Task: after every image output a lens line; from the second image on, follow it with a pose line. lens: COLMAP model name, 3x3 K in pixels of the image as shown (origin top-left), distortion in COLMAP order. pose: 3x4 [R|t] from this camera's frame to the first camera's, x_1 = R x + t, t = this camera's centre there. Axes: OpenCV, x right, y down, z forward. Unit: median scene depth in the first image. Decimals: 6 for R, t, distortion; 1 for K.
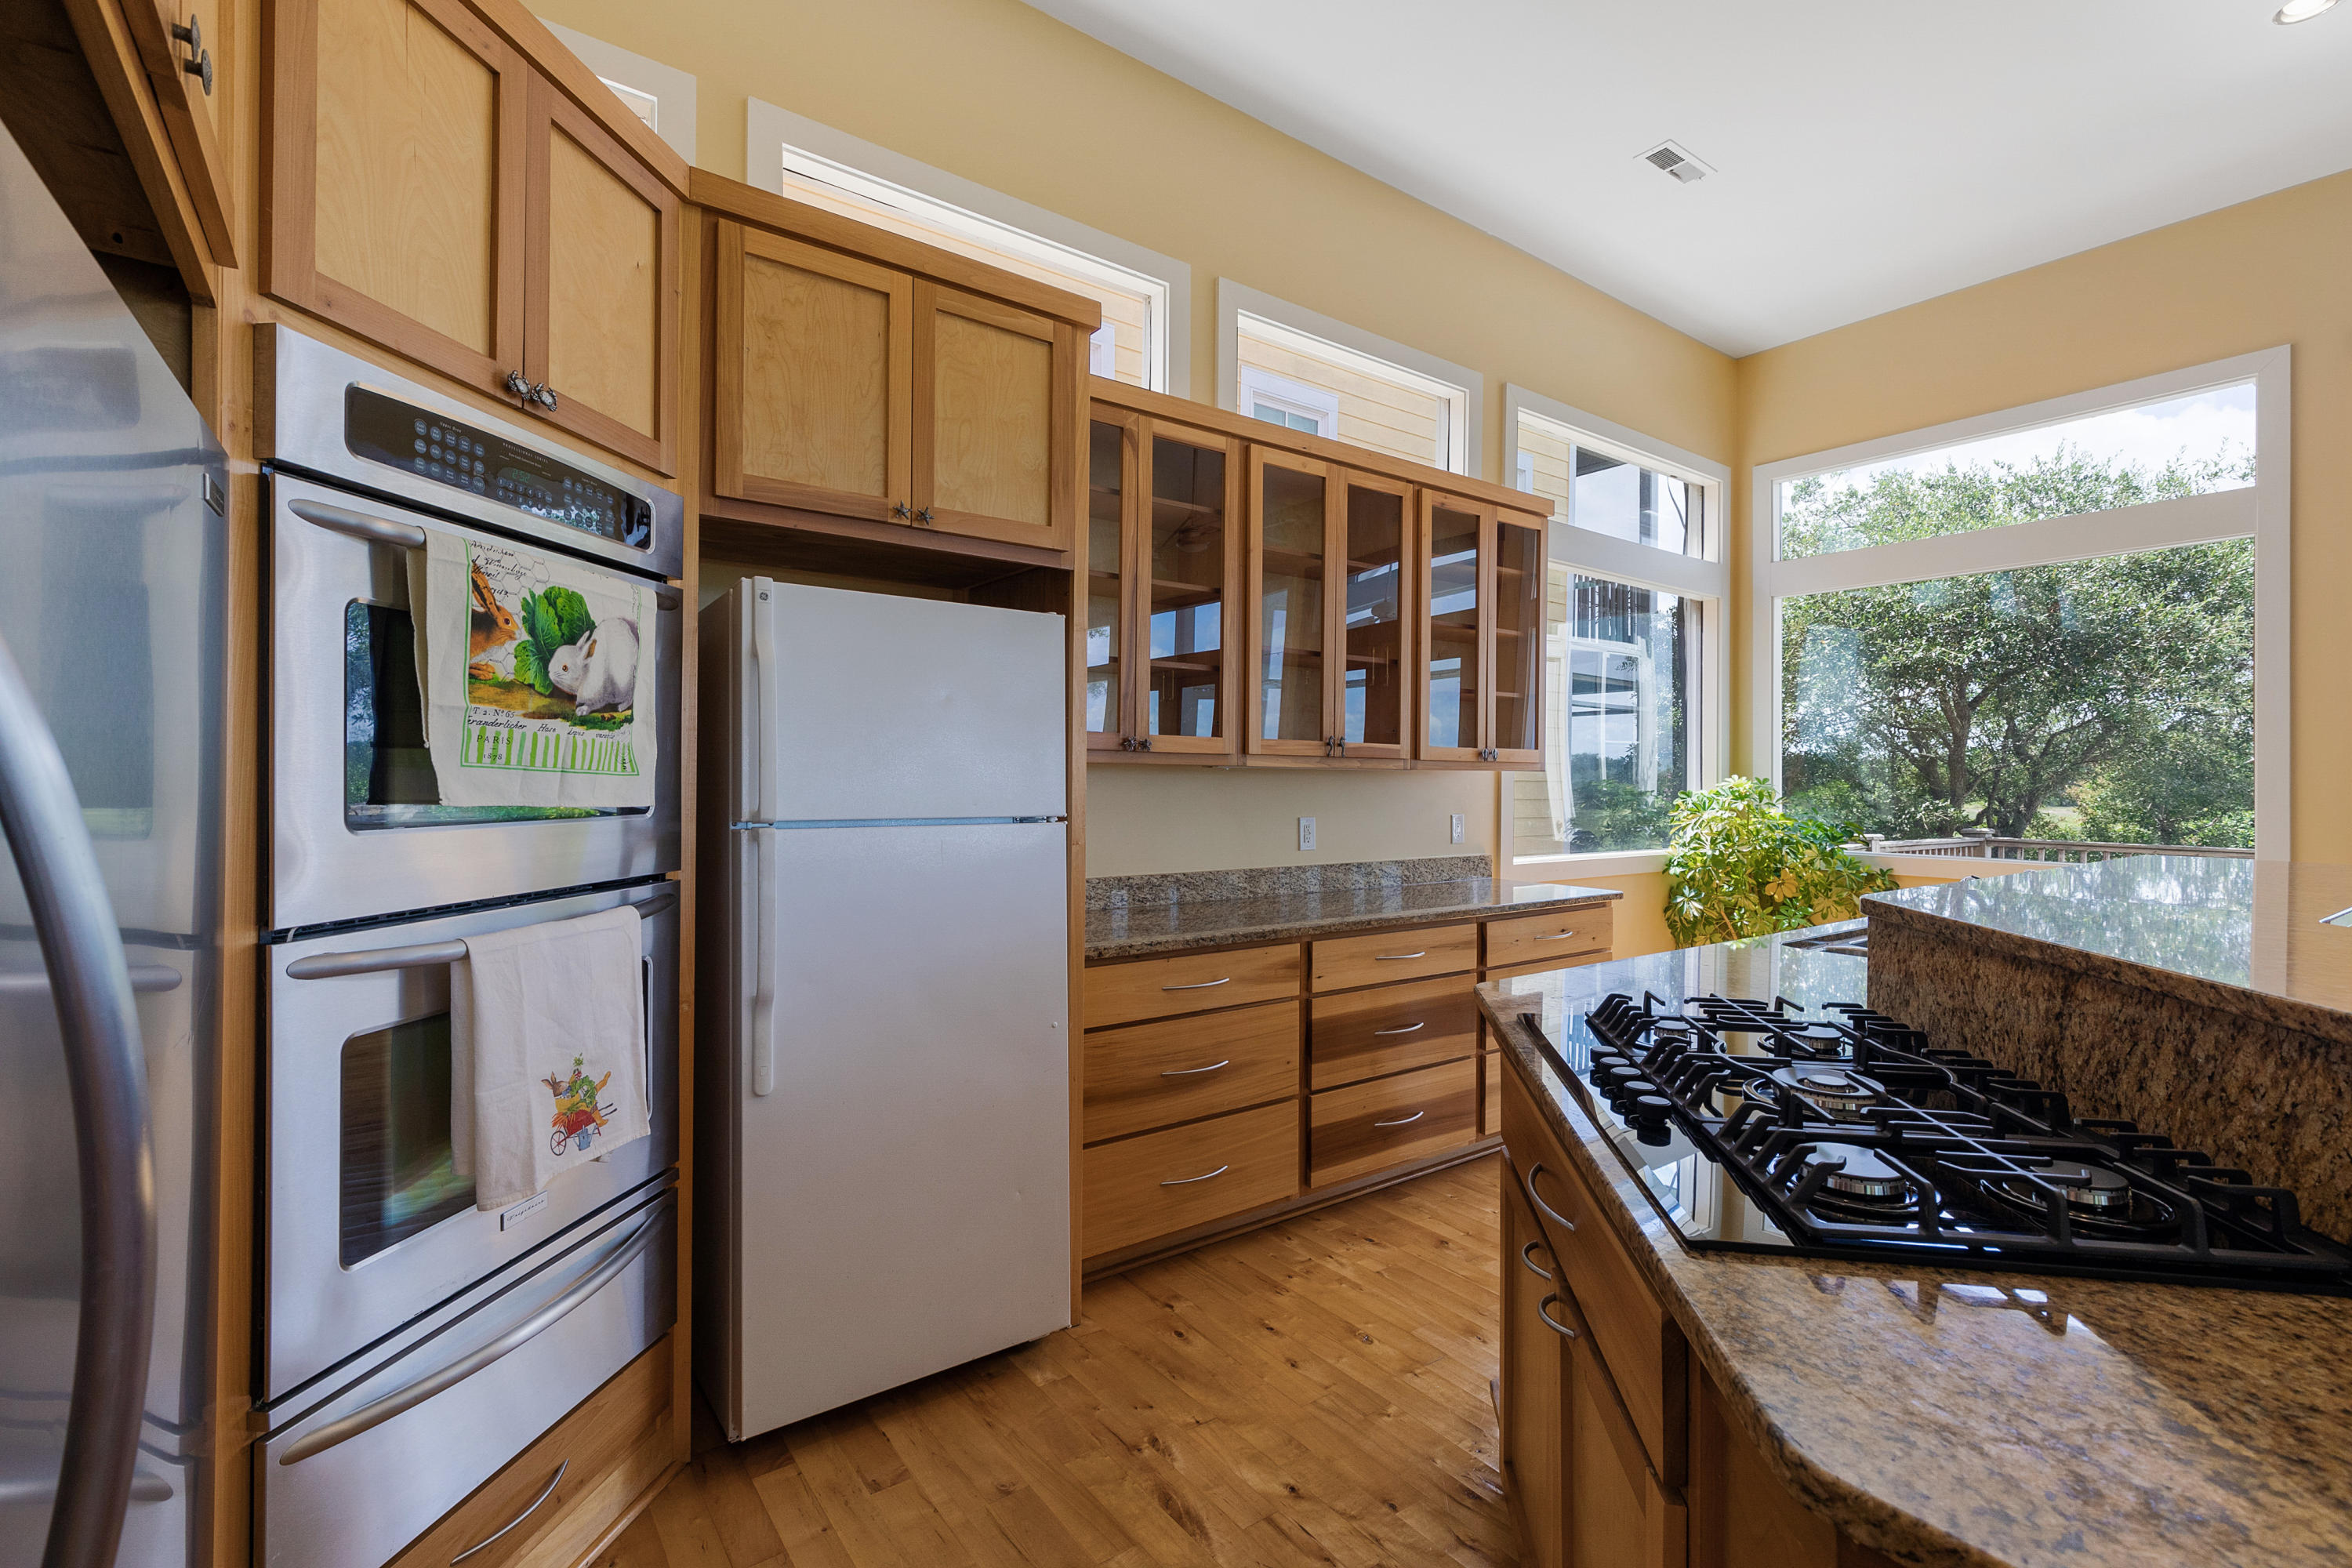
lens RADIAL K [[1046.1, 0, 1180.4], [0, 1046.1, 779.6], [0, 0, 1]] dist [0.007005, -0.000020]
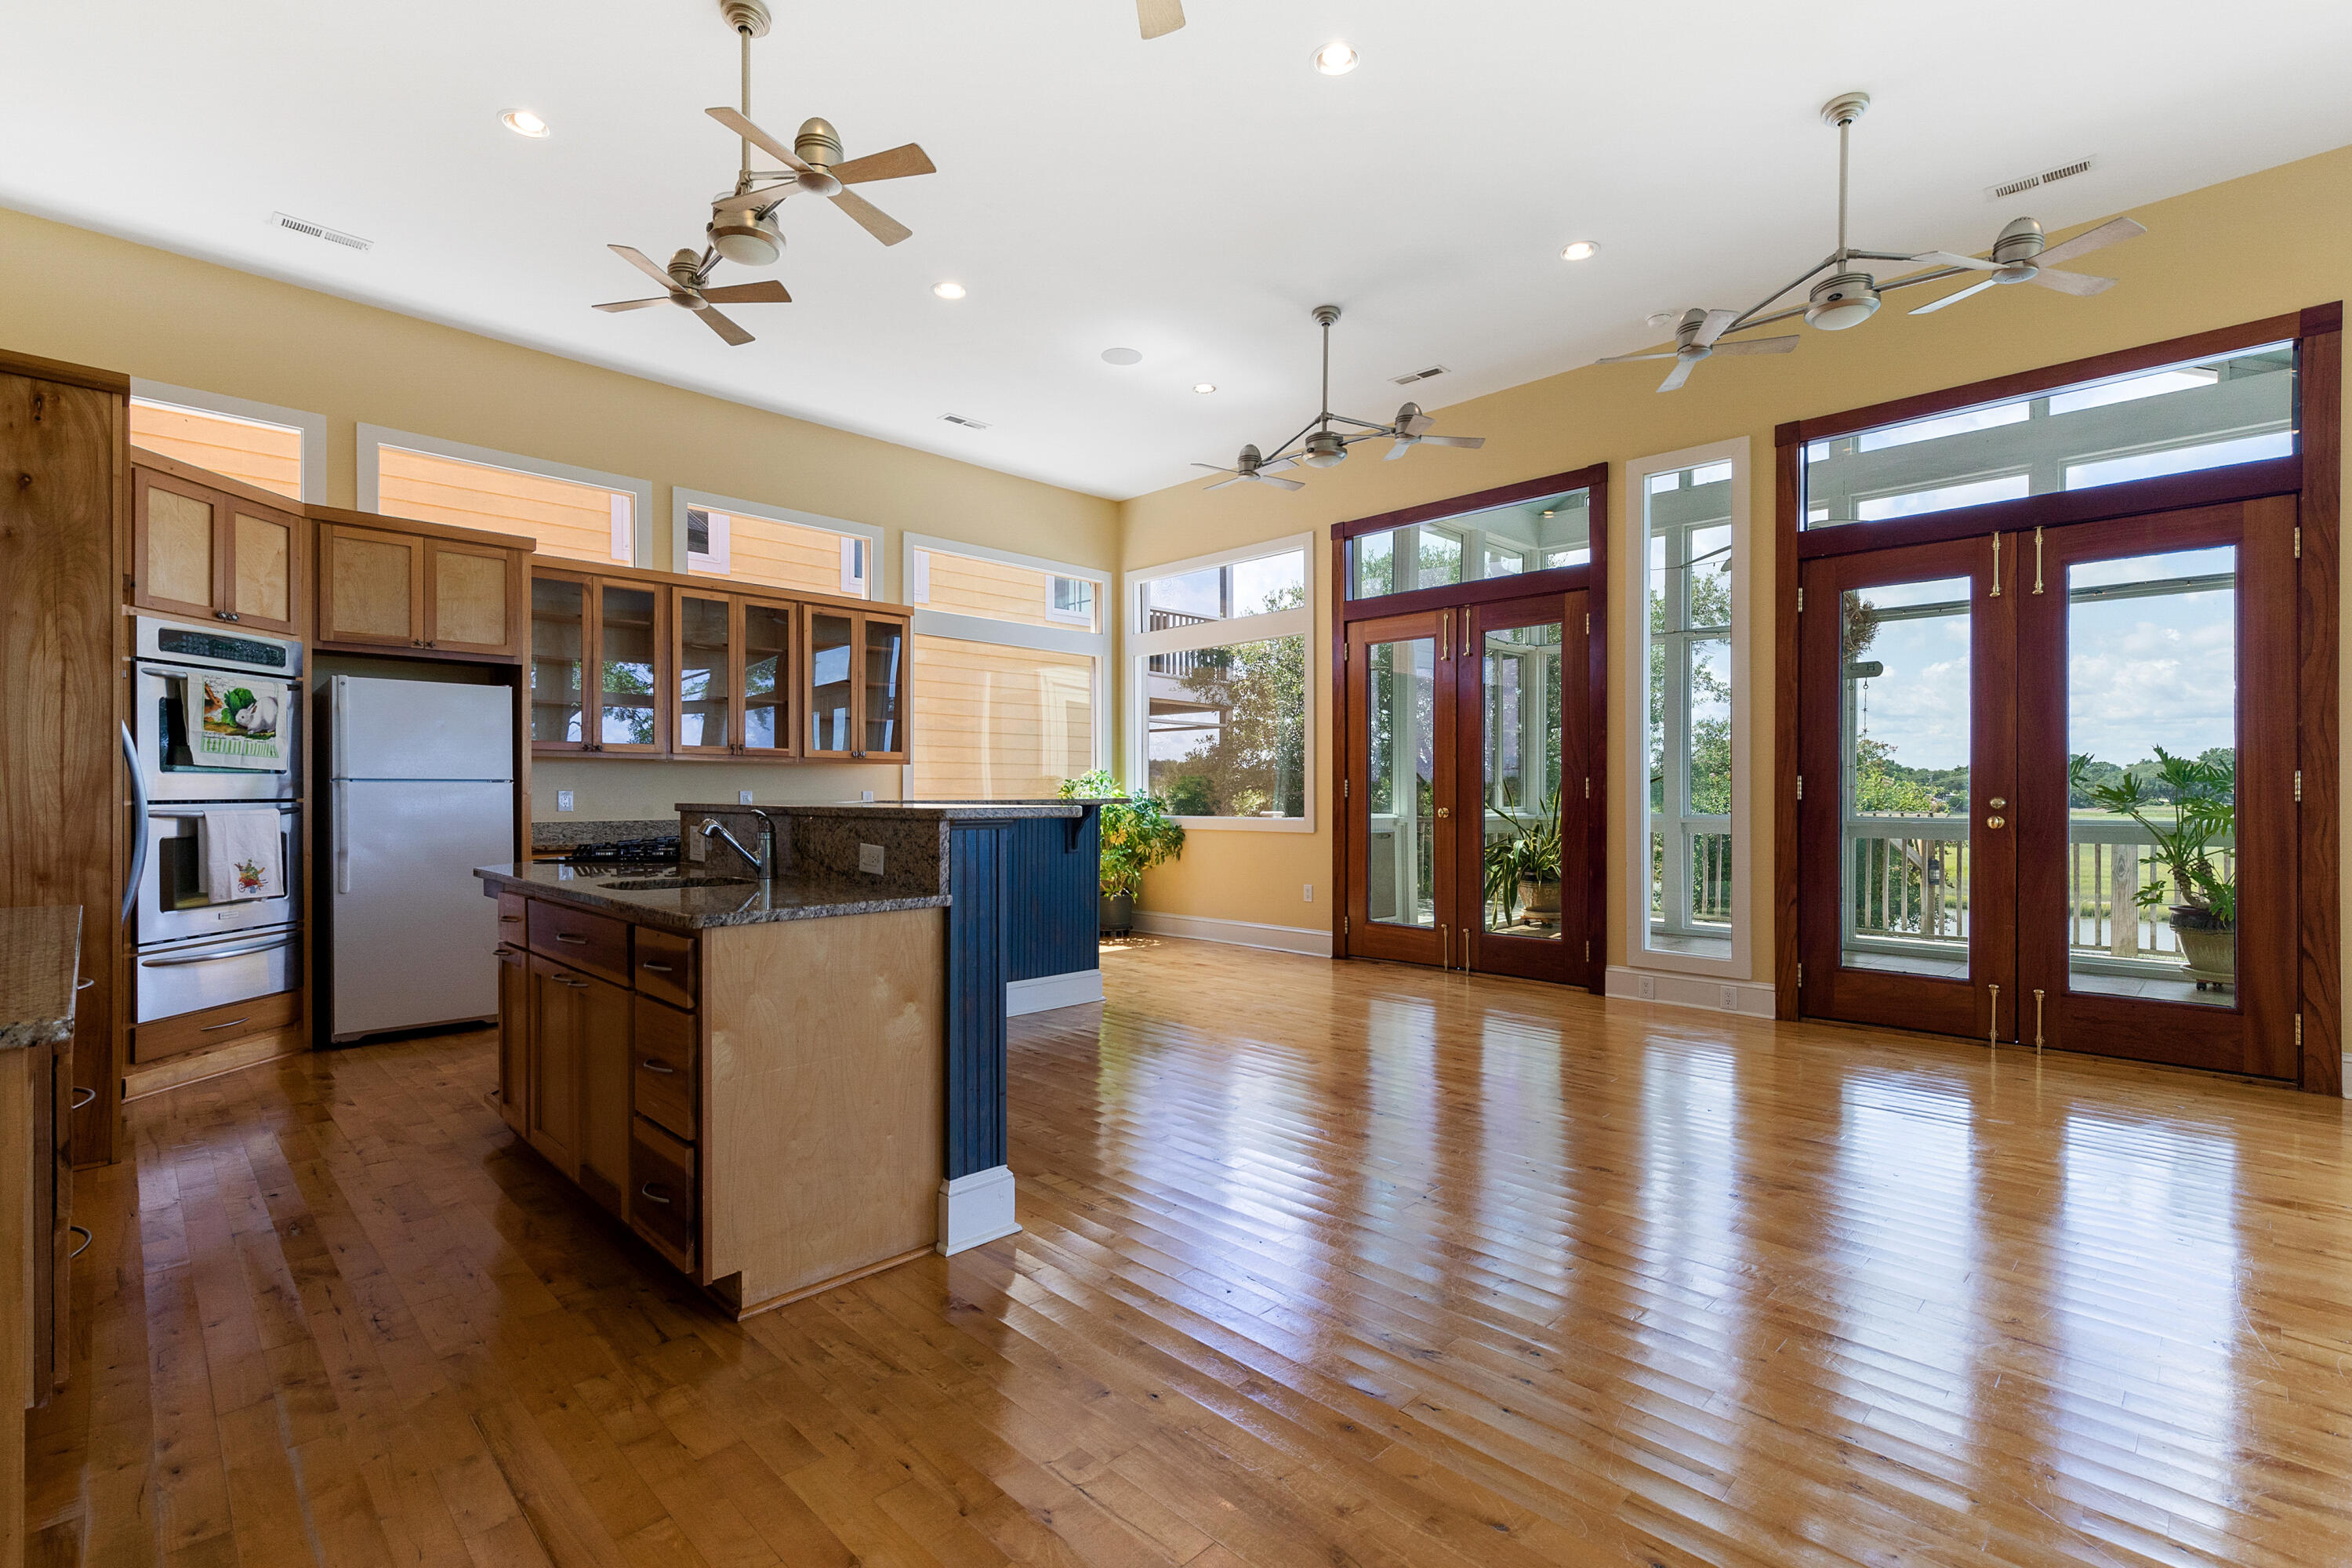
lens RADIAL K [[1054.0, 0, 1175.8], [0, 1054.0, 794.5], [0, 0, 1]] dist [0.002866, 0.000550]
pose [[0.988053, -0.007352, 0.153940, 1.215060], [0.006775, 0.999968, 0.004271, 0.087893], [-0.153967, -0.003177, 0.988071, -1.832673]]
